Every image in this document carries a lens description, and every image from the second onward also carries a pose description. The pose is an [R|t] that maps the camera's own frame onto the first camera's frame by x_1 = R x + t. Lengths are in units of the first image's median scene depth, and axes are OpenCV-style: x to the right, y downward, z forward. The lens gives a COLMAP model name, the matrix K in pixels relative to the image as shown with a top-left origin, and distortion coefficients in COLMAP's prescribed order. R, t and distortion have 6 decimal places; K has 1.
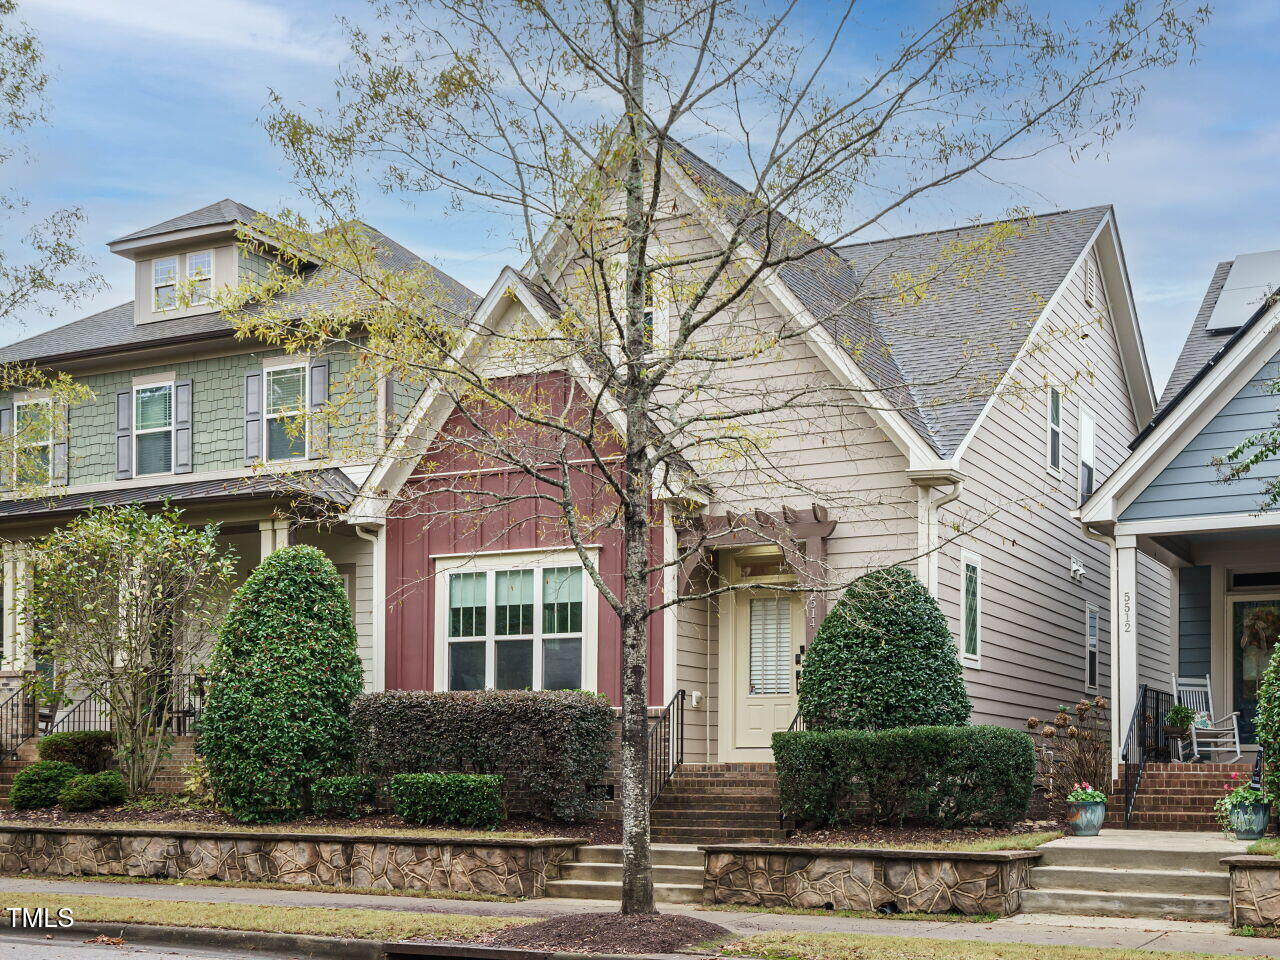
lens RADIAL K [[1736.8, 0, 640.0], [0, 1736.8, 480.0], [0, 0, 1]] dist [-0.003420, -0.005976]
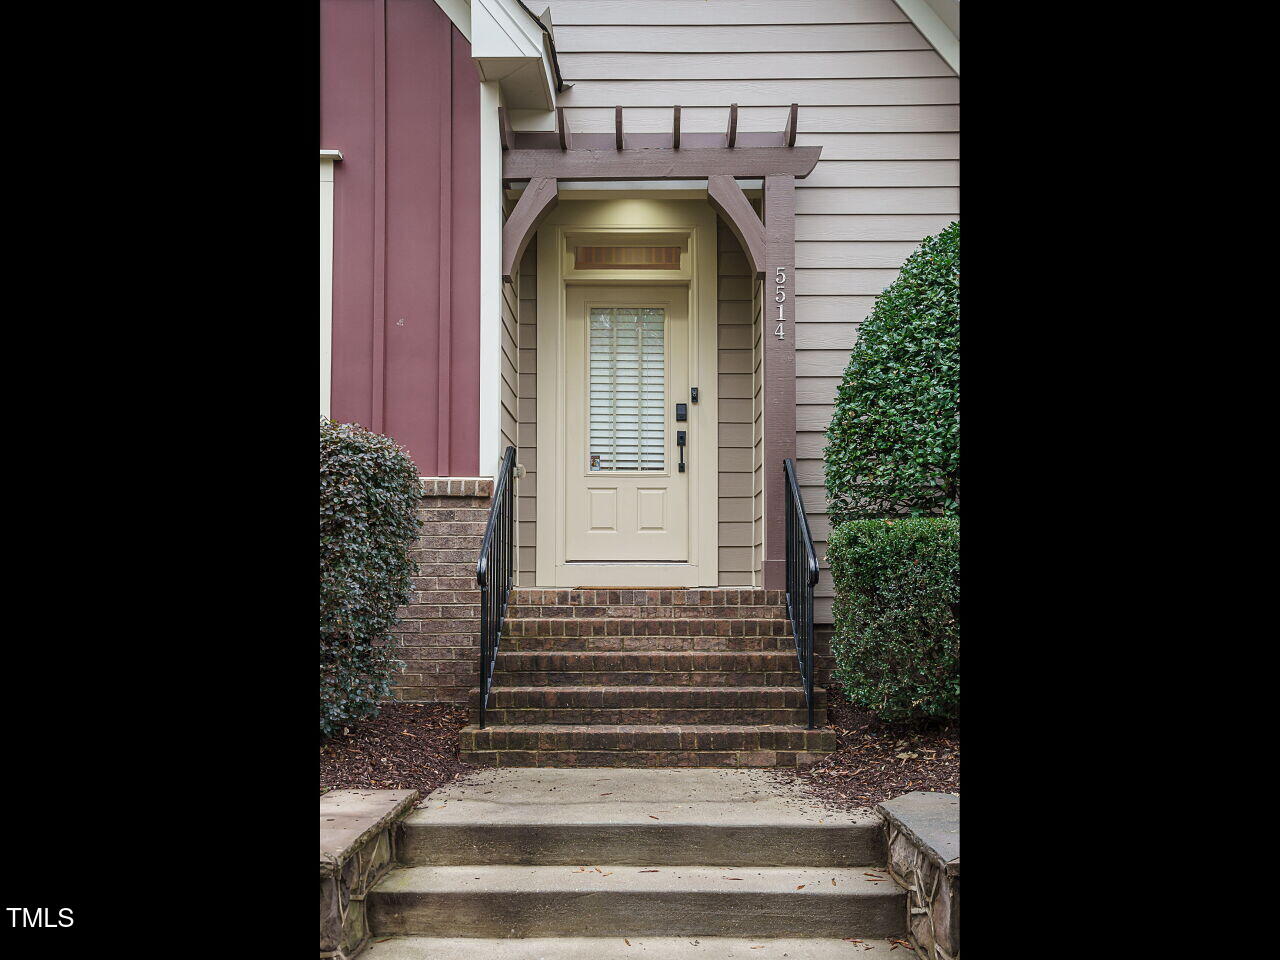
lens RADIAL K [[1007.8, 0, 640.0], [0, 1007.8, 480.0], [0, 0, 1]] dist [-0.062867, 0.000742]
pose [[0.878061, 0.048435, 0.476091, -0.088145], [-0.077477, 0.996128, 0.041551, 0.120350], [-0.472235, -0.073371, 0.878414, 0.750835]]
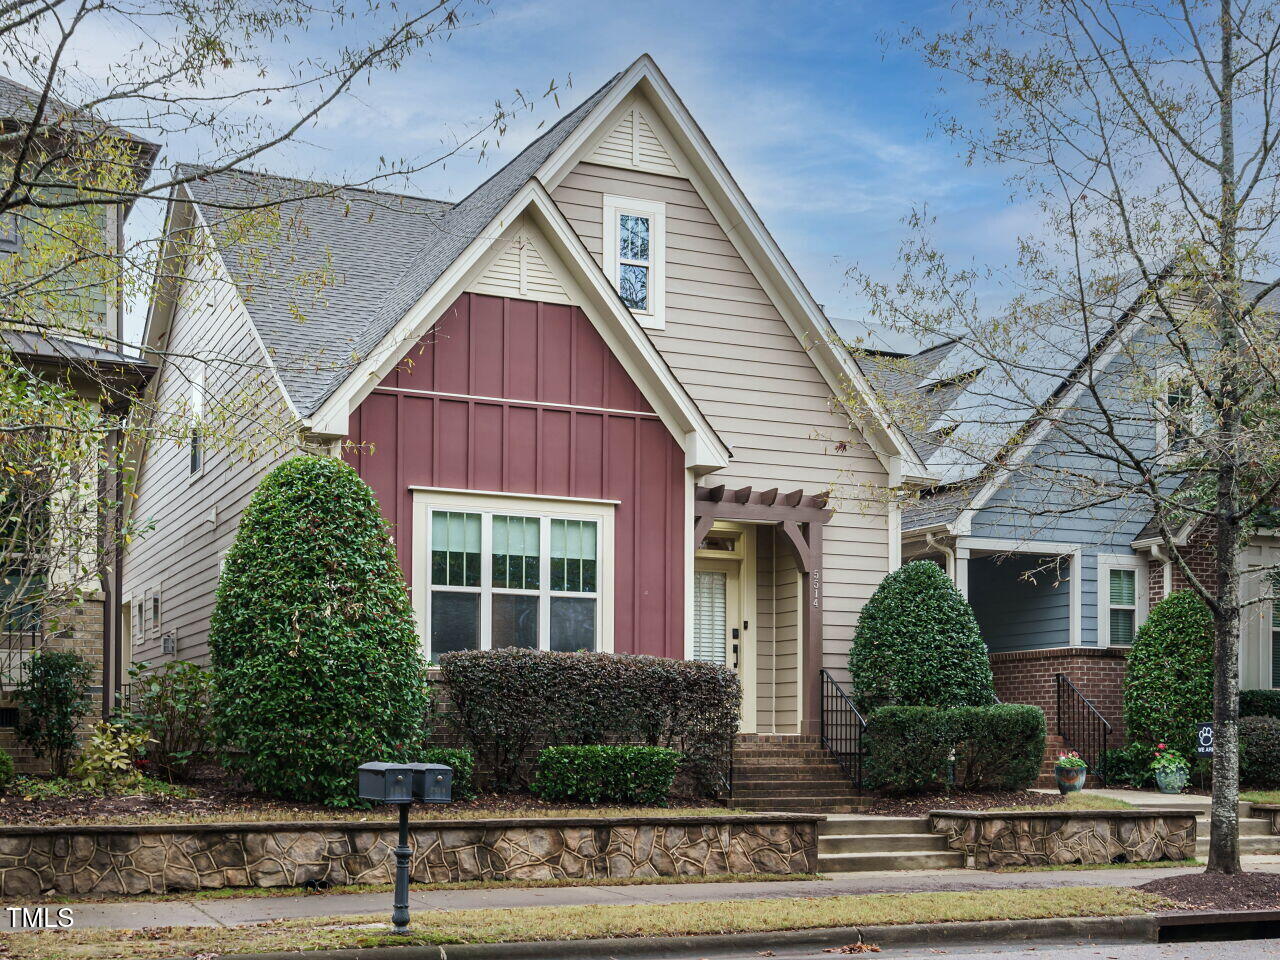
lens RADIAL K [[1686.0, 0, 640.0], [0, 1686.0, 480.0], [0, 0, 1]] dist [-0.008921, 0.012664]
pose [[0.587934, 0.122810, 0.799532, -0.808730], [-0.138206, 0.989125, -0.050302, 0.075661], [-0.797015, -0.080926, 0.598514, 0.480612]]
